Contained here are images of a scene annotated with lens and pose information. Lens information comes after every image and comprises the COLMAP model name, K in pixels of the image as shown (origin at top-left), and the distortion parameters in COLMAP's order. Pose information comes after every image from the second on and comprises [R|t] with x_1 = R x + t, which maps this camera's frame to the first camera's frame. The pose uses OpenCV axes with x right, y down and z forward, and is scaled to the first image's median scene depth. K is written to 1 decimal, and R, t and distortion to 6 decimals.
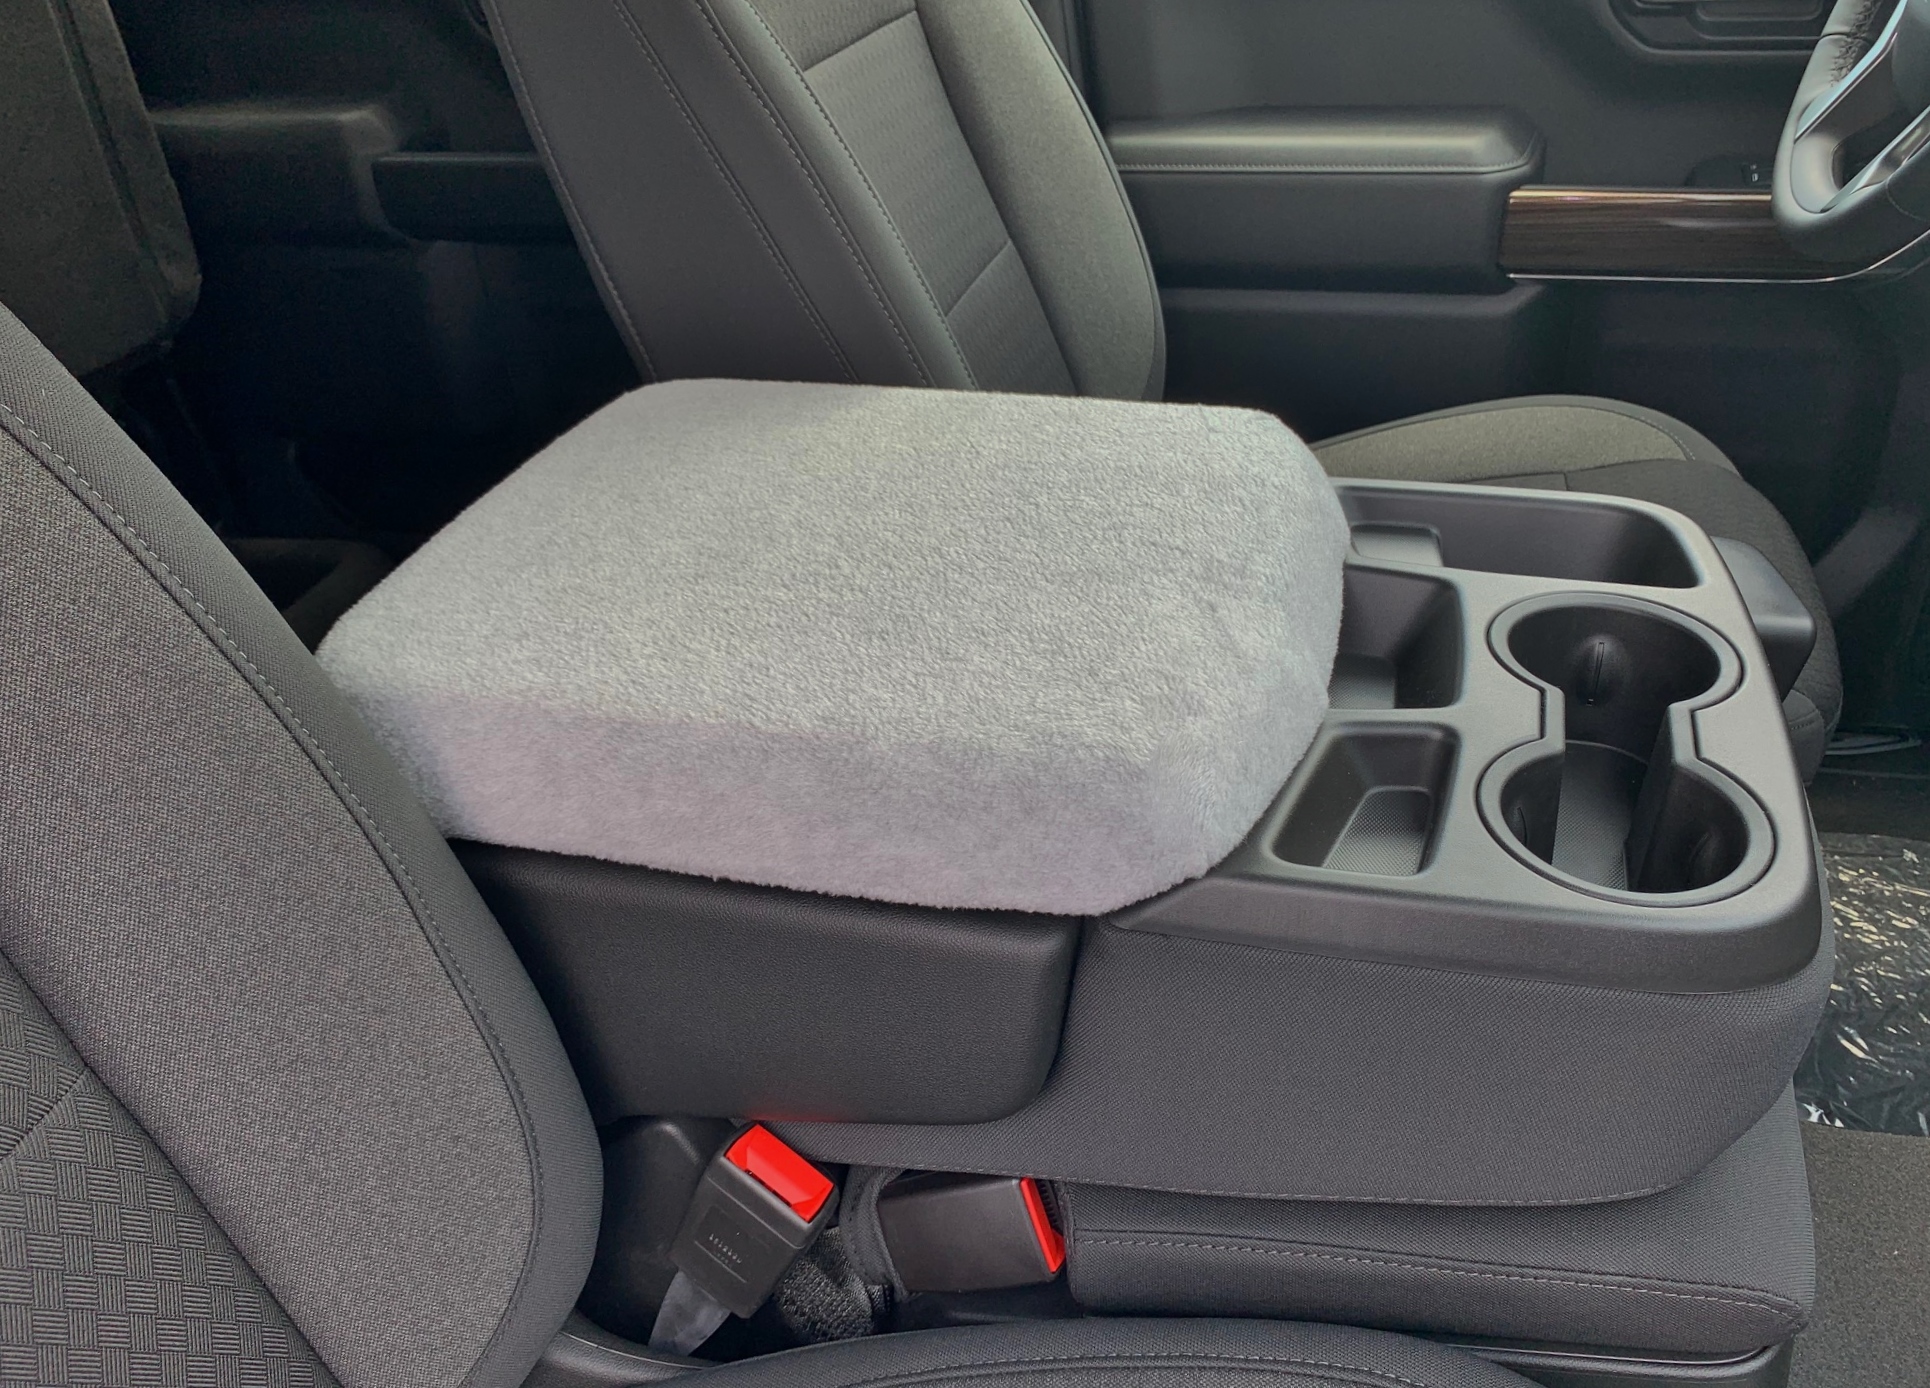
lens RADIAL K [[1484.7, 0, 959.6], [0, 1484.7, 676.0], [0, 0, 1]] dist [-0.005719, 0.000116]
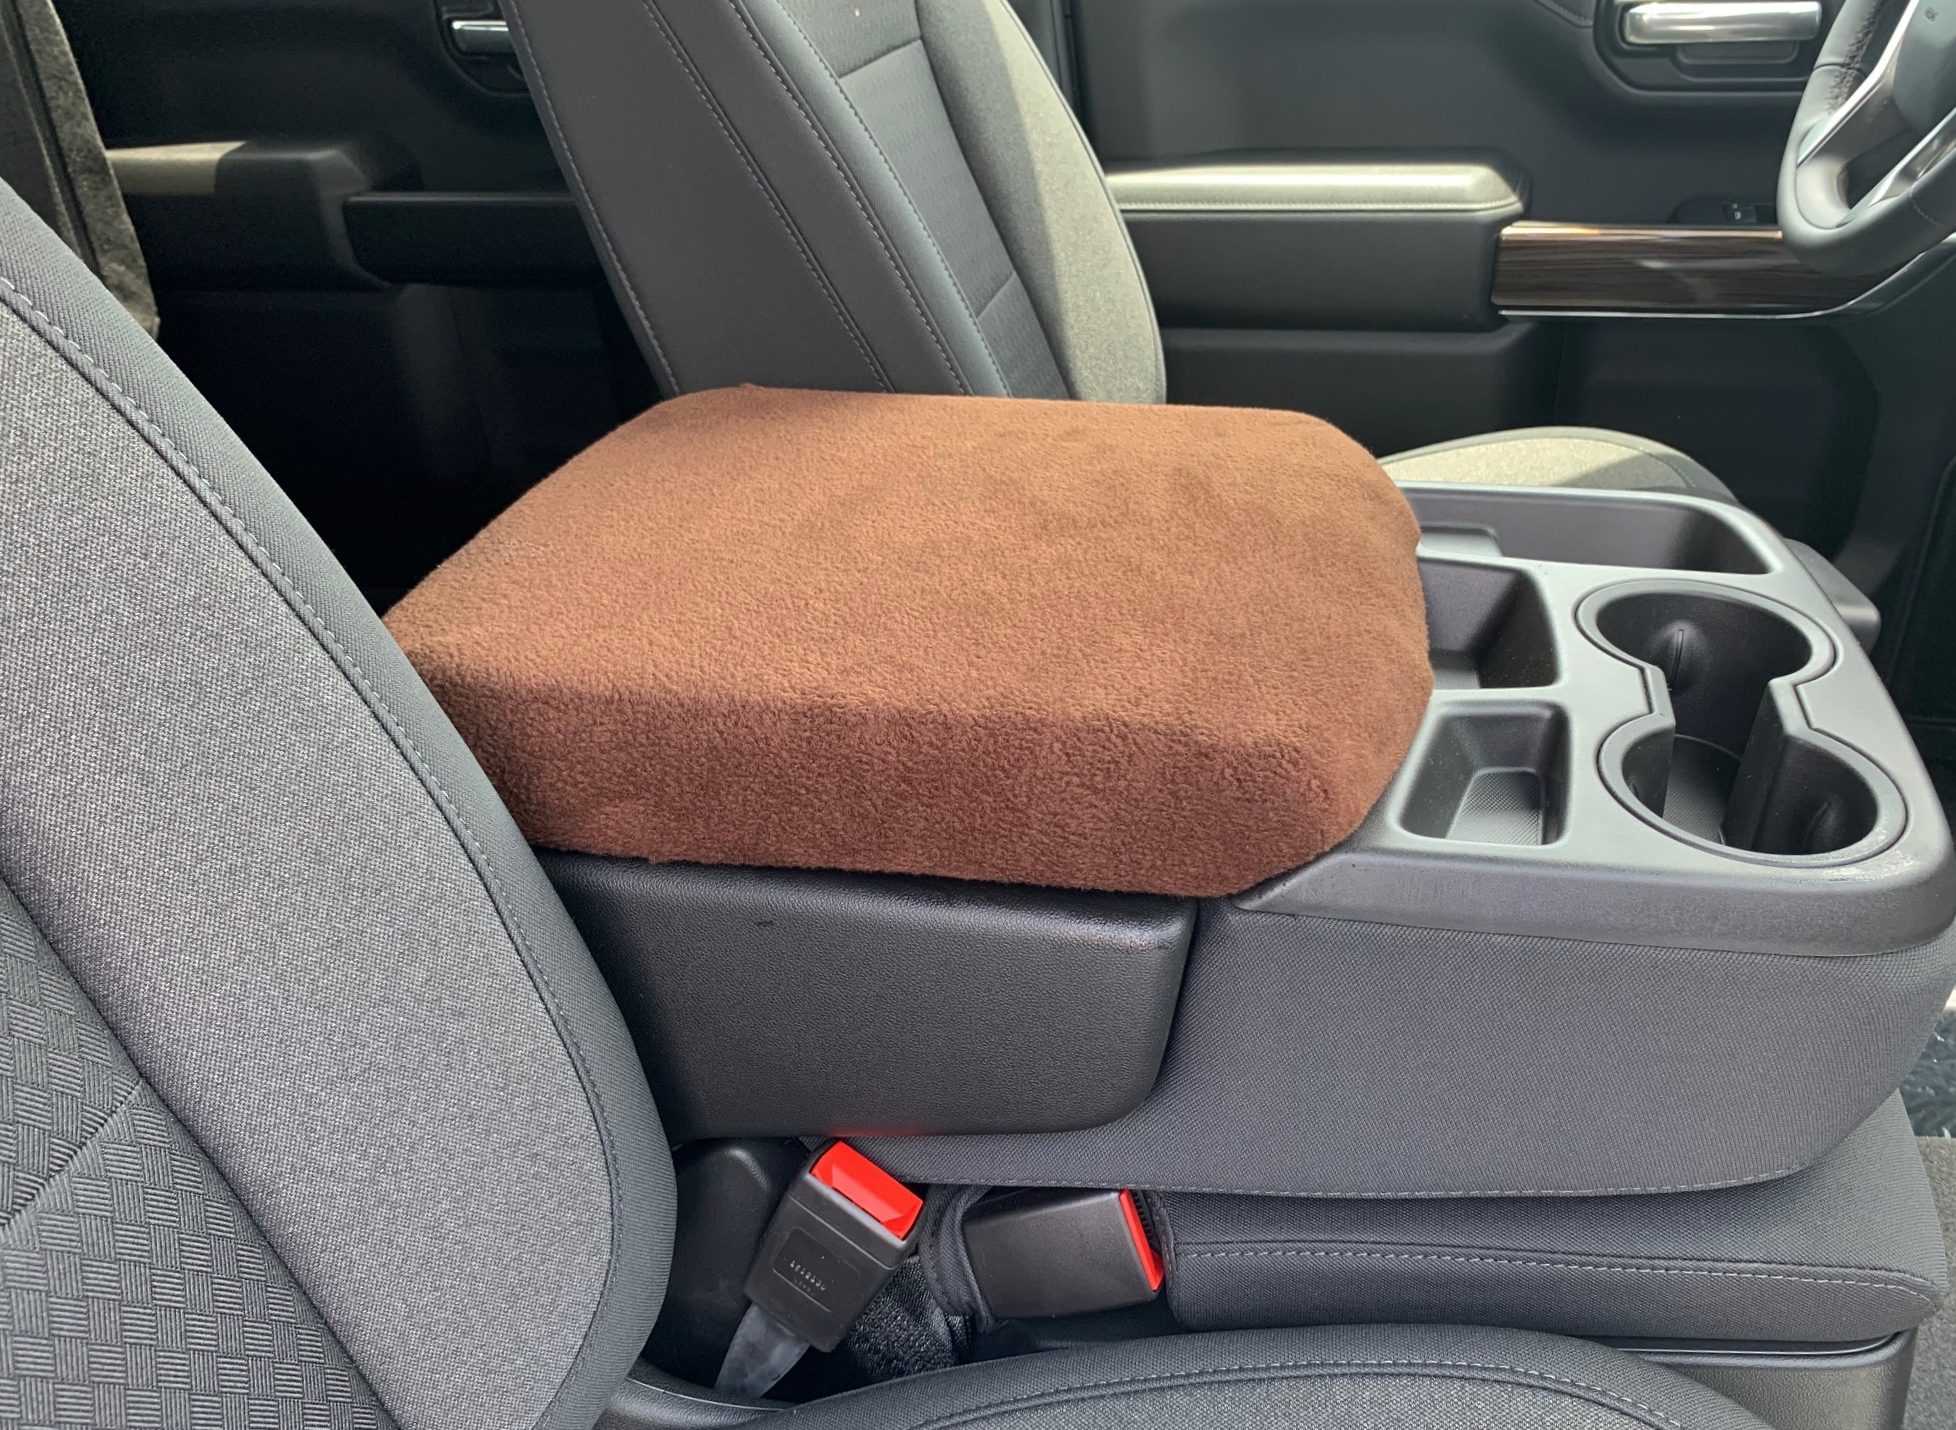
lens RADIAL K [[1492.9, 0, 982.4], [0, 1492.9, 699.8], [0, 0, 1]] dist [-0.012682, 0.010786]
pose [[0.998259, -0.013253, 0.057467, -0.100465], [0.015467, 0.999149, -0.038243, 0.061366], [-0.056911, 0.039065, 0.997615, 0.040739]]
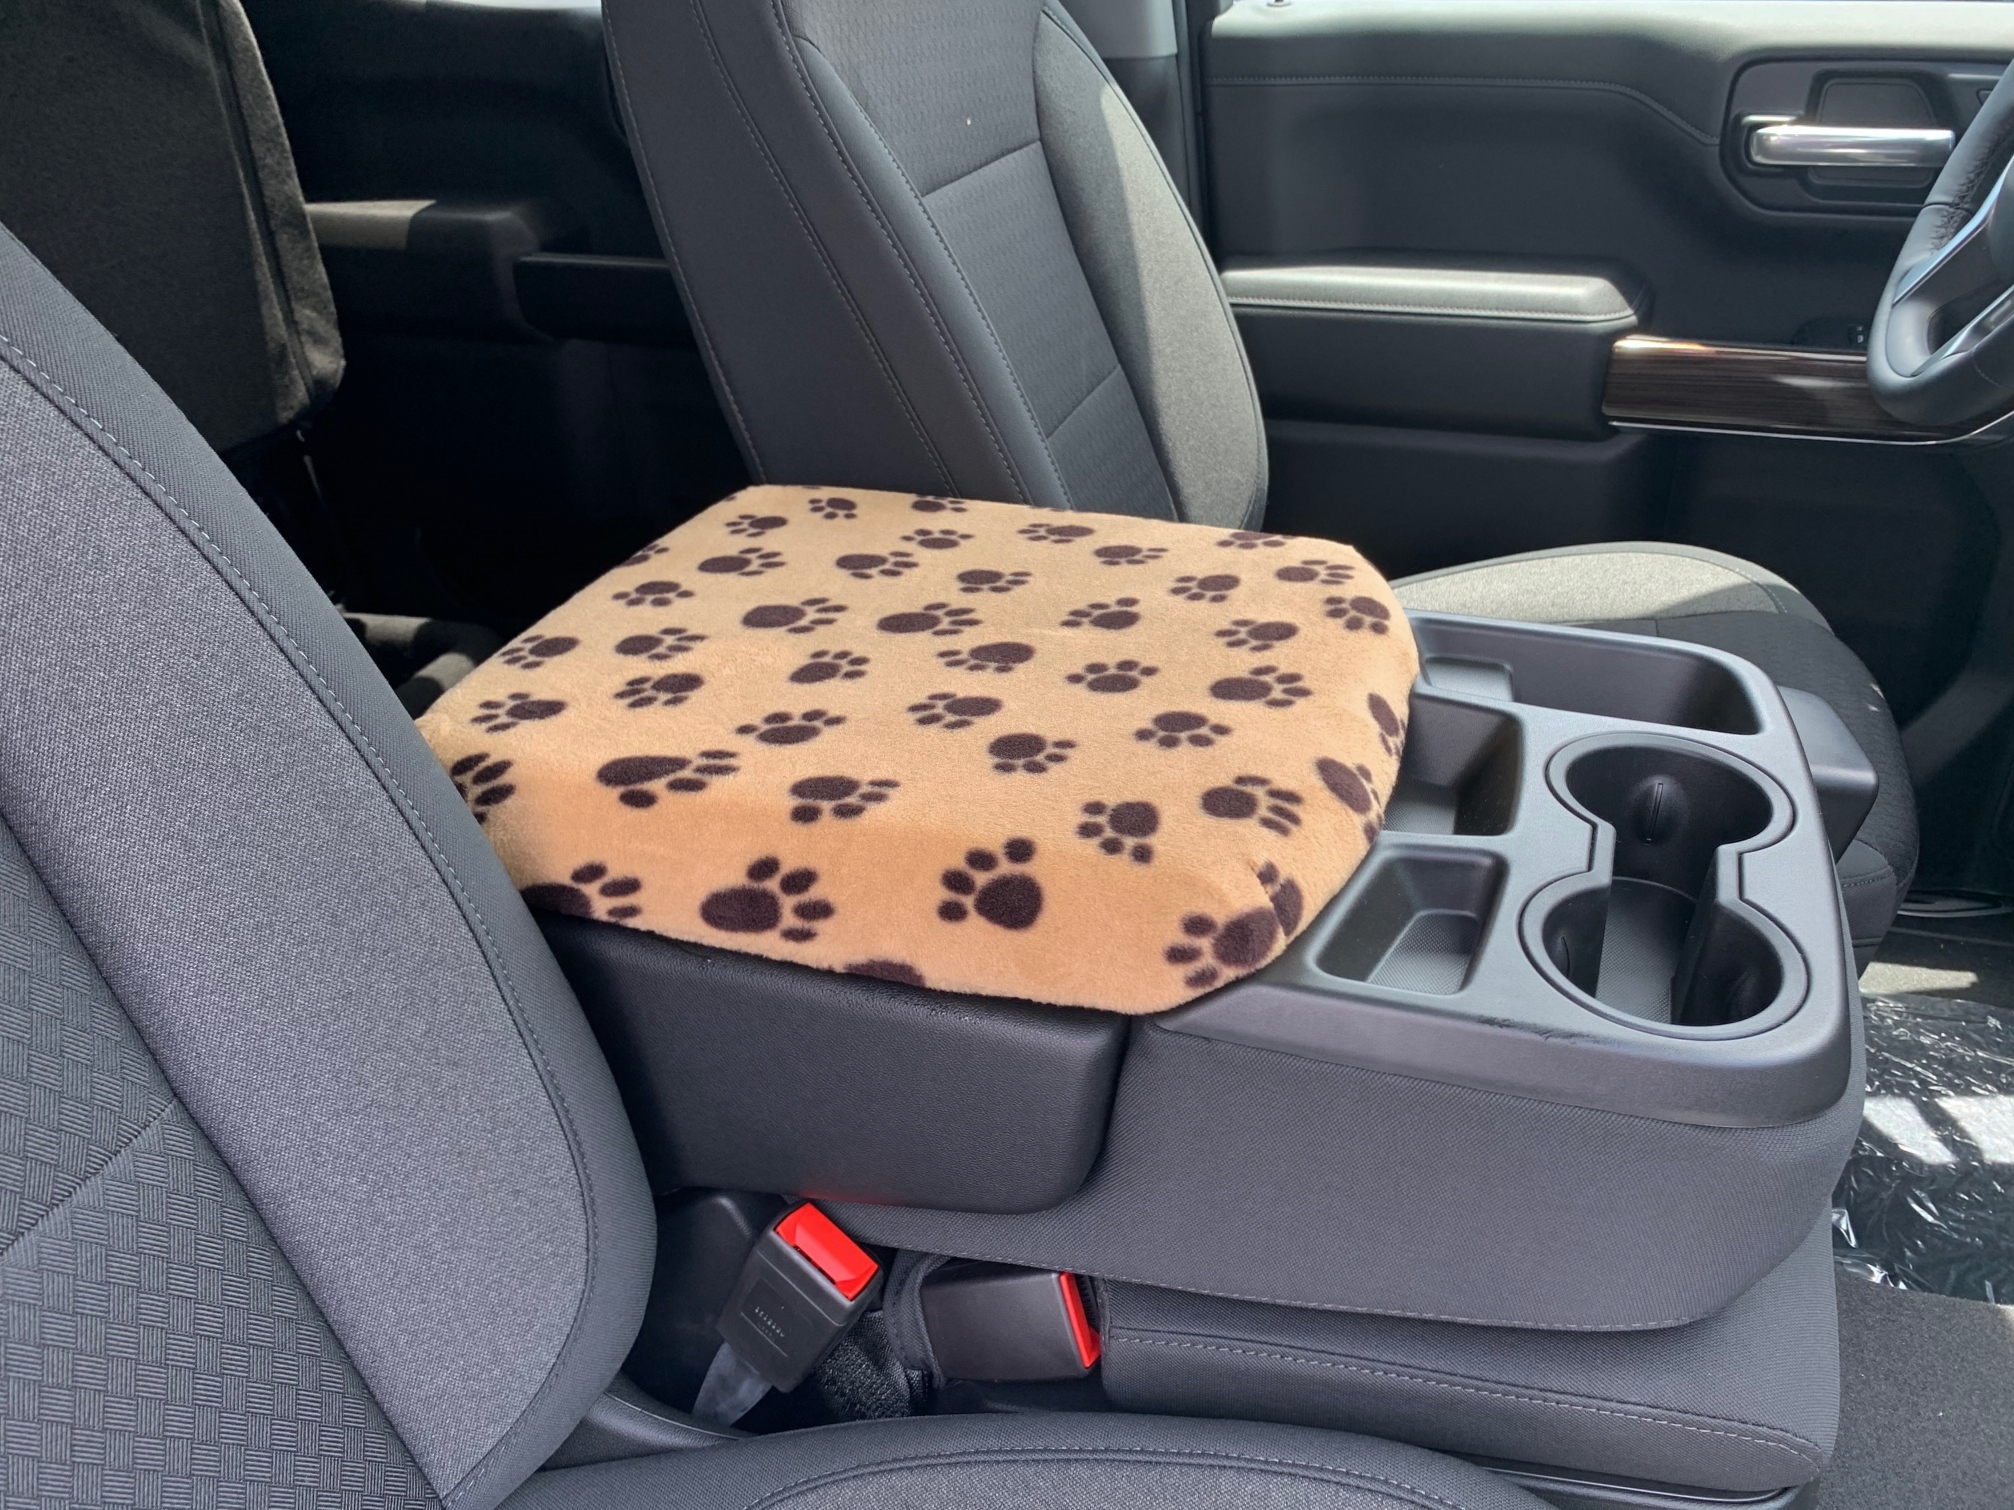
lens RADIAL K [[1482.4, 0, 1017.5], [0, 1482.4, 739.8], [0, 0, 1]] dist [-0.004241, -0.001937]
pose [[0.997833, 0.056553, -0.033621, 0.026074], [-0.057694, 0.997755, -0.033996, 0.008627], [0.031623, 0.035862, 0.998856, -0.037352]]
